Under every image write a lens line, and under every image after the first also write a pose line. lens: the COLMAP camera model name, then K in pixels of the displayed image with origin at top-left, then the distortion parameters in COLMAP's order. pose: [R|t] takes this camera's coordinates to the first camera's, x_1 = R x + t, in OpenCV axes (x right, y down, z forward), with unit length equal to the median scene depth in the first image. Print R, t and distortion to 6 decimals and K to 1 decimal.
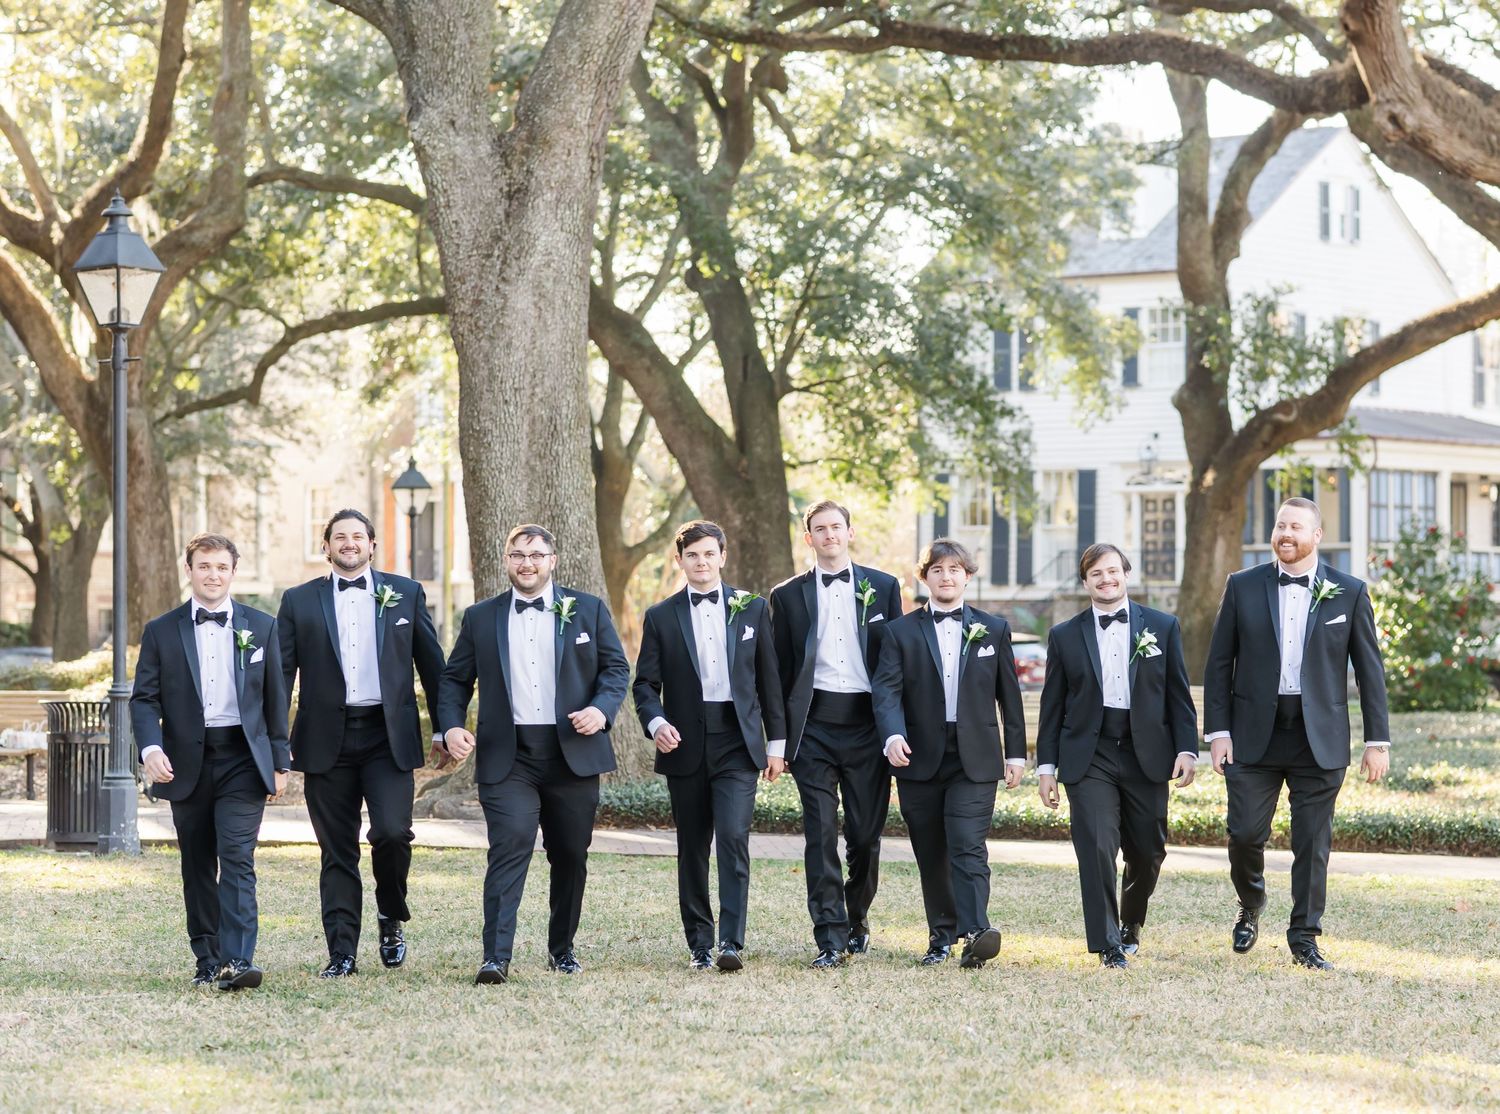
lens RADIAL K [[3827.7, 0, 773.6], [0, 3827.7, 529.7], [0, 0, 1]] dist [-0.039329, 0.803892]
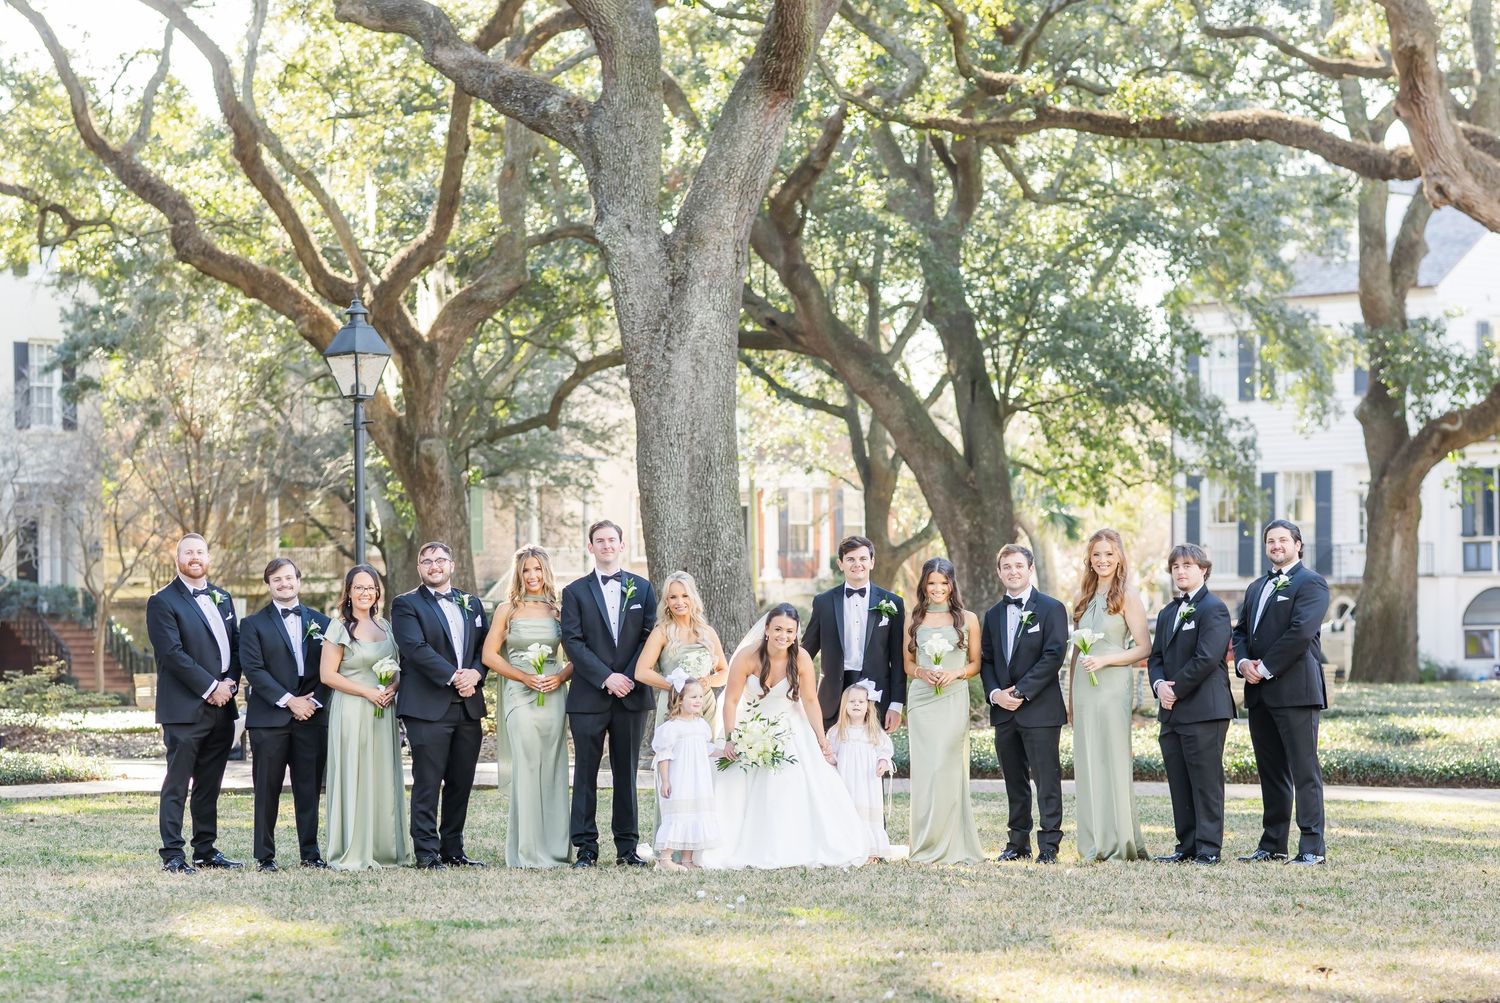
lens RADIAL K [[3749.5, 0, 750.0], [0, 3749.5, 501.5], [0, 0, 1]] dist [-0.055586, -0.233587]
pose [[0.994261, -0.014581, -0.105987, 0.041164], [0.013956, 0.999881, -0.006640, -0.002580], [0.106072, 0.005123, 0.994345, -0.113292]]
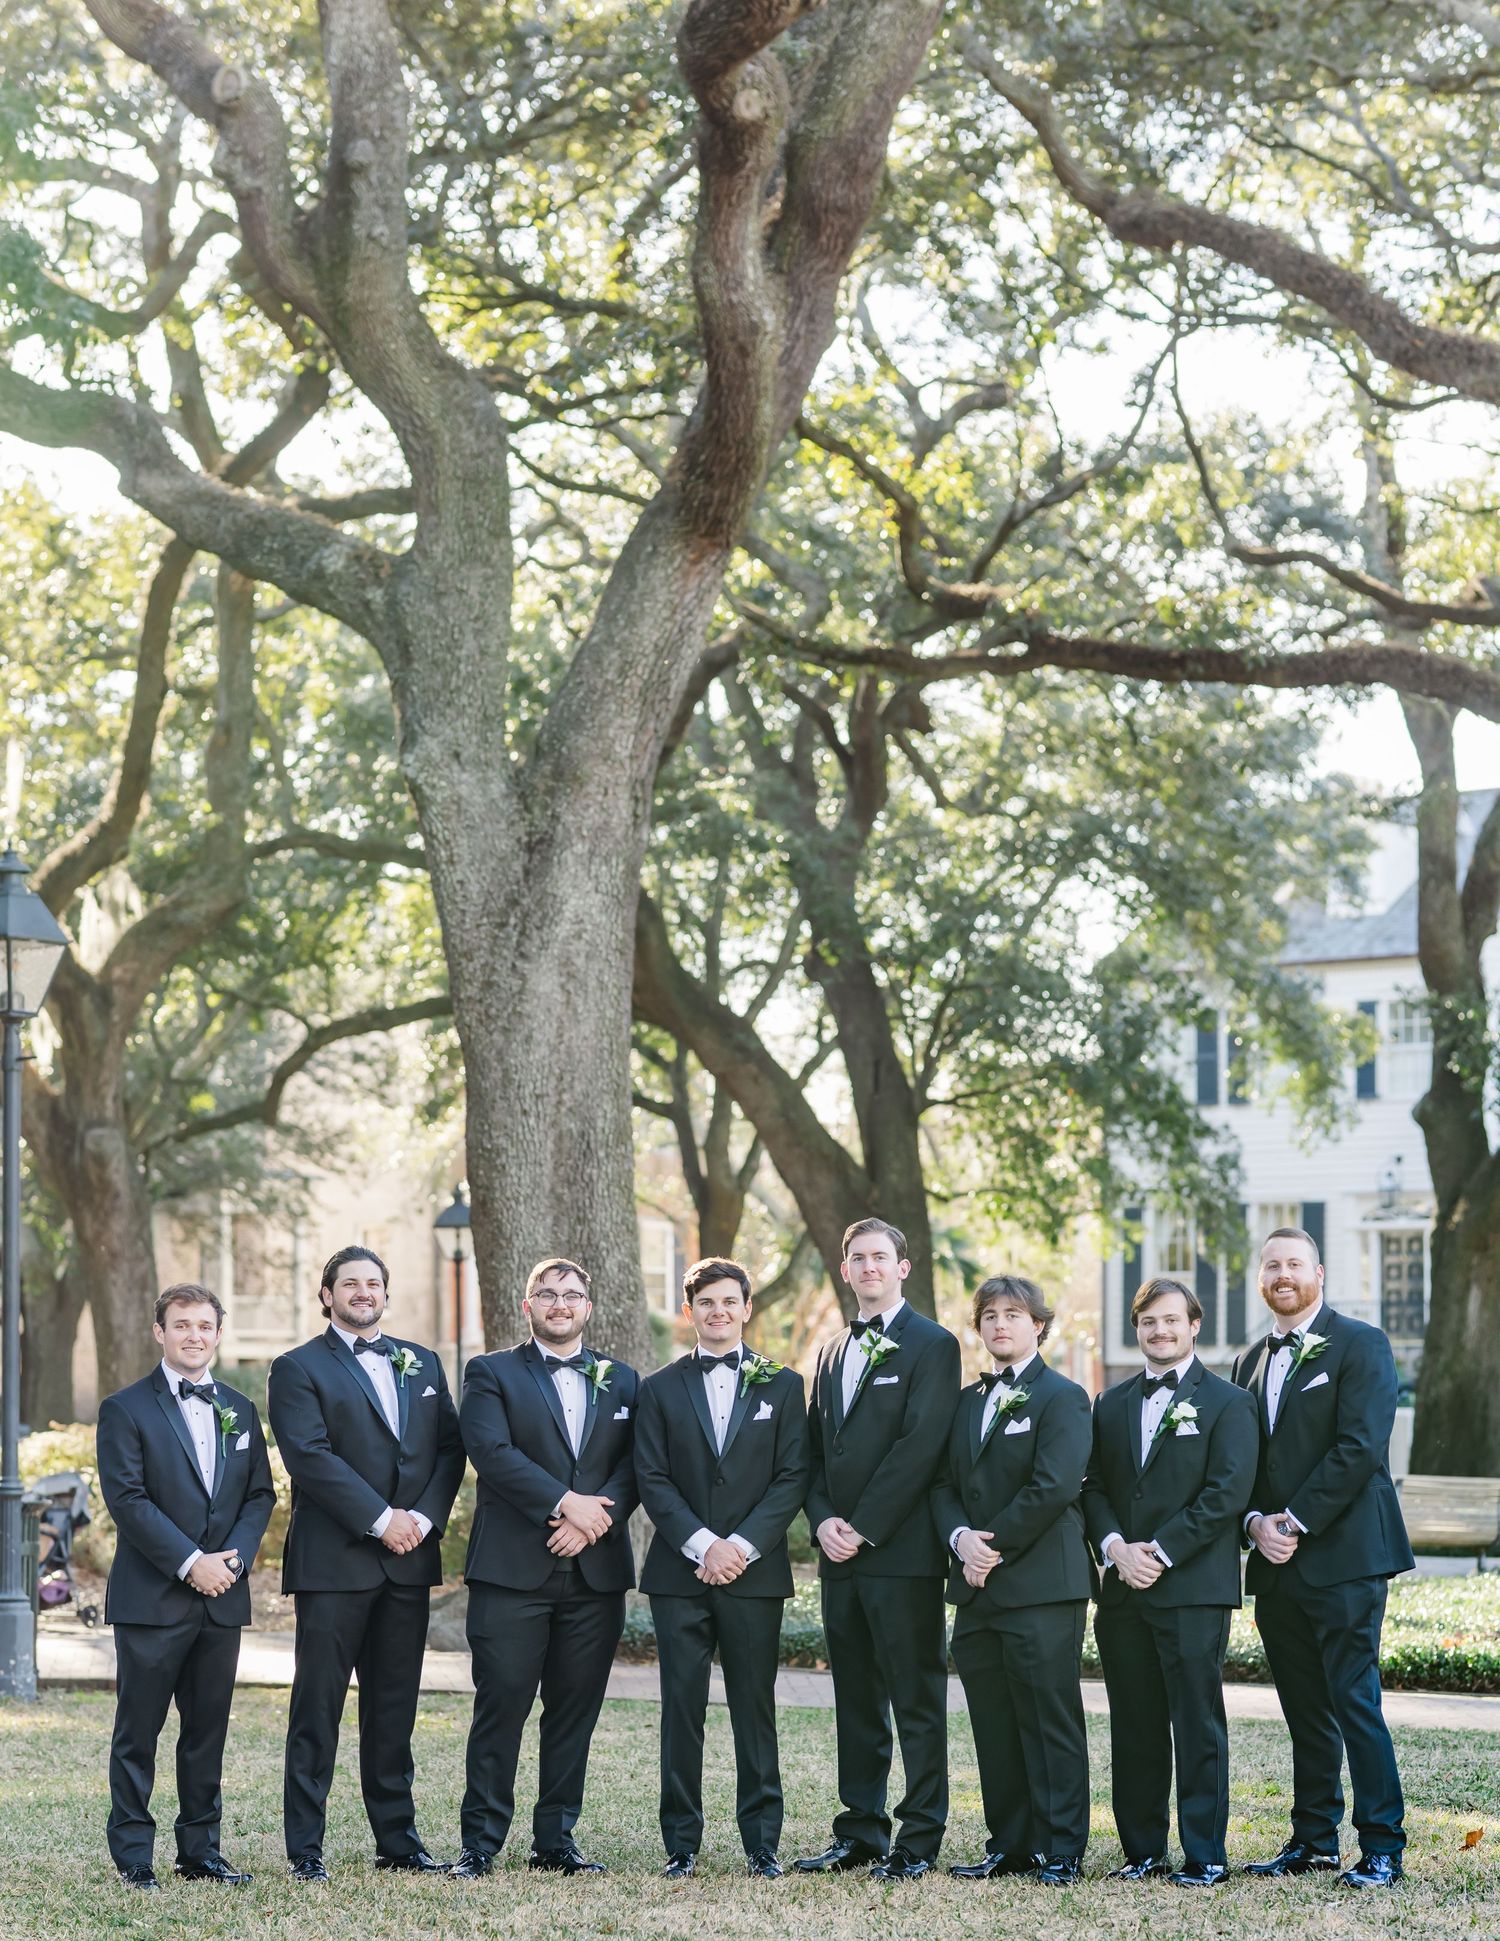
lens RADIAL K [[4612.7, 0, 749.1], [0, 4612.7, 1120.6], [0, 0, 1]] dist [-0.004922, 0.429495]
pose [[0.999016, -0.004890, -0.044073, 0.007781], [0.003367, 0.999397, -0.034560, 0.000380], [0.044215, 0.034377, 0.998430, 0.031000]]
